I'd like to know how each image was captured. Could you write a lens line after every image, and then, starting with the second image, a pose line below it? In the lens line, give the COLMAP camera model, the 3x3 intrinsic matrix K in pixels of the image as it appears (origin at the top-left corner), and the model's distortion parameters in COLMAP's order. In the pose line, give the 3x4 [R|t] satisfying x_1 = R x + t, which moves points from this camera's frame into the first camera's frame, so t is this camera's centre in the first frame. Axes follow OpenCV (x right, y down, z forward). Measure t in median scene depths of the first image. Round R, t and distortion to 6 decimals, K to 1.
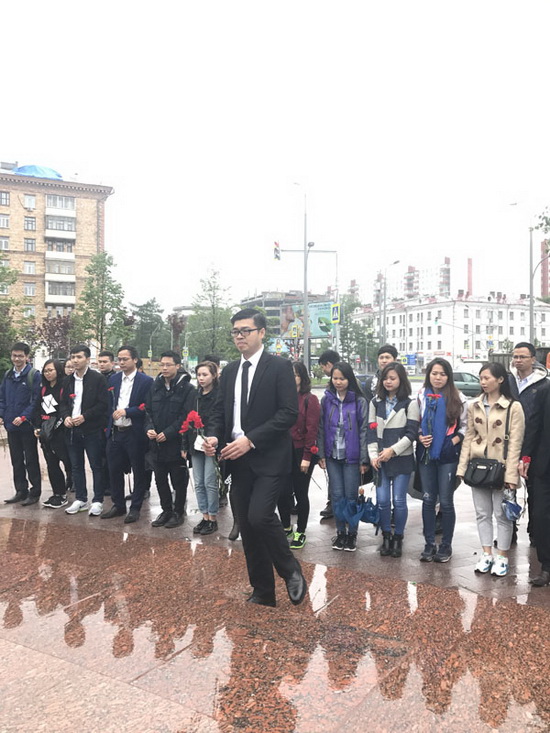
lens RADIAL K [[601.0, 0, 274.8], [0, 601.0, 370.1], [0, 0, 1]] dist [0.001390, -0.001936]
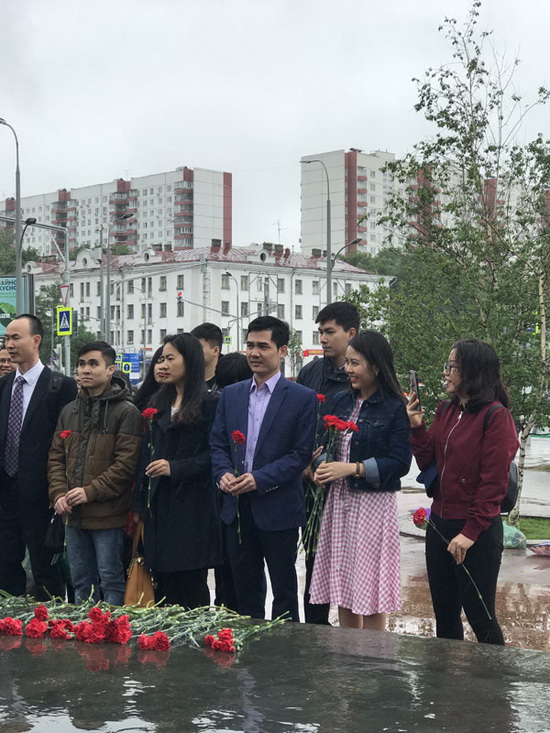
lens RADIAL K [[1216.3, 0, 274.6], [0, 1216.3, 366.4], [0, 0, 1]] dist [-0.027627, 0.000000]
pose [[0.936514, 0.001241, 0.350629, -0.043415], [-0.000933, 0.999999, -0.001048, -0.011362], [-0.350630, 0.000655, 0.936514, -0.102233]]
